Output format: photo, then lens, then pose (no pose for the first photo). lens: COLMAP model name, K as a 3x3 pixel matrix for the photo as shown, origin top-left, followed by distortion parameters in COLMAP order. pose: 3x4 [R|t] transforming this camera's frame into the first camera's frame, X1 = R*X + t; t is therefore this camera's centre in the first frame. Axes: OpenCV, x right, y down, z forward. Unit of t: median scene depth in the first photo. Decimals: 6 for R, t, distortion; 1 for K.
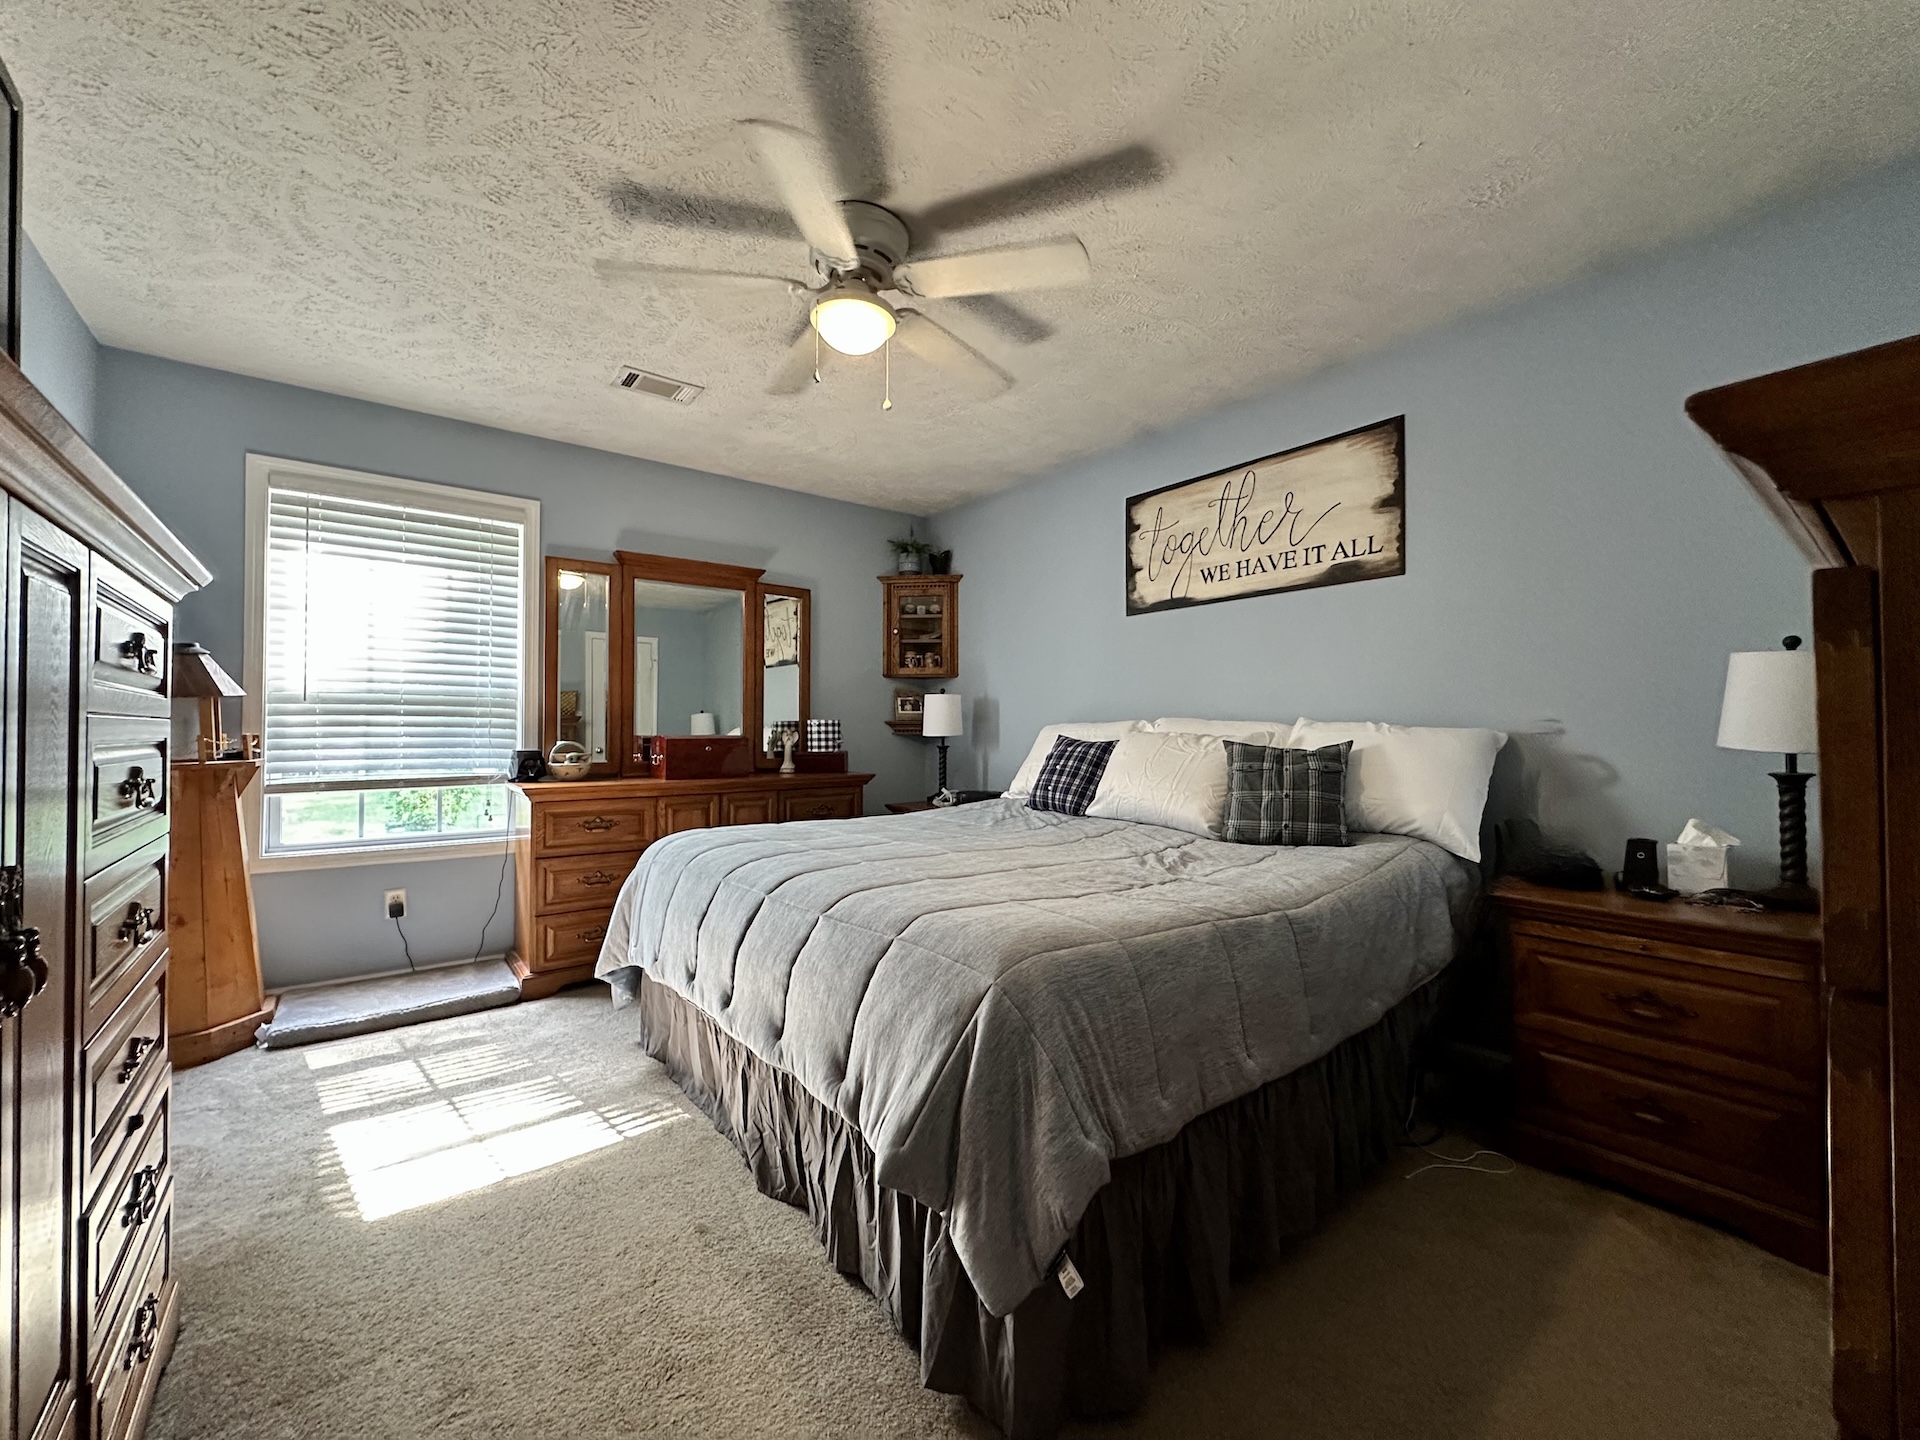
lens RADIAL K [[766.0, 0, 960.0], [0, 766.0, 720.0], [0, 0, 1]] dist [-0.002093, 0.000659]
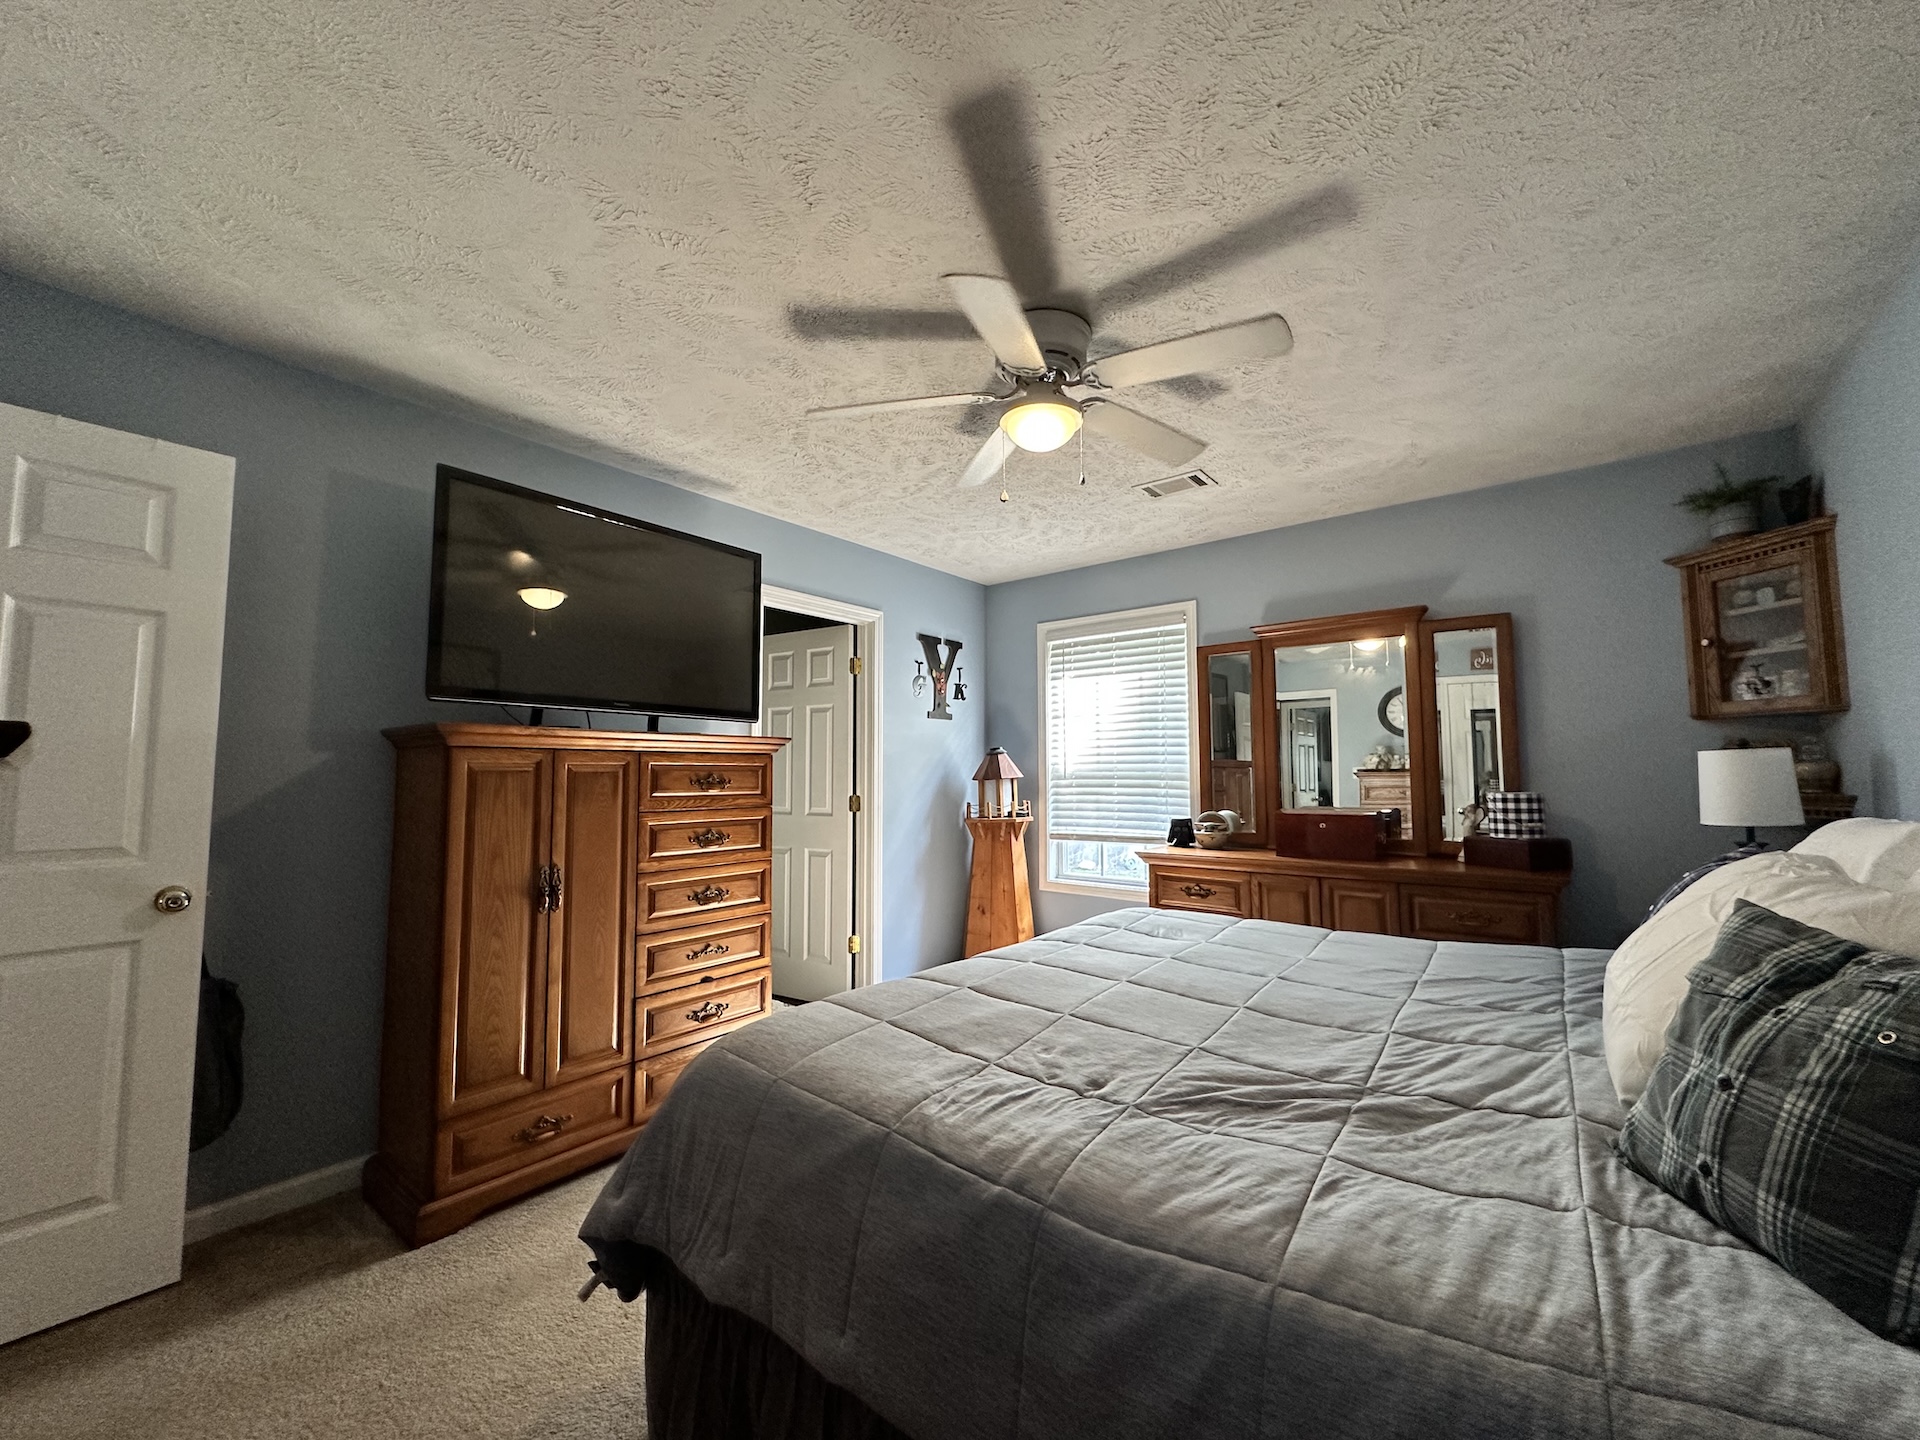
lens RADIAL K [[766.0, 0, 960.0], [0, 766.0, 720.0], [0, 0, 1]] dist [-0.002093, 0.000659]
pose [[0.225981, -0.069778, -0.971629, 0.475864], [0.020658, 0.997550, -0.066835, -0.036876], [0.973913, -0.004969, 0.226869, 0.396180]]
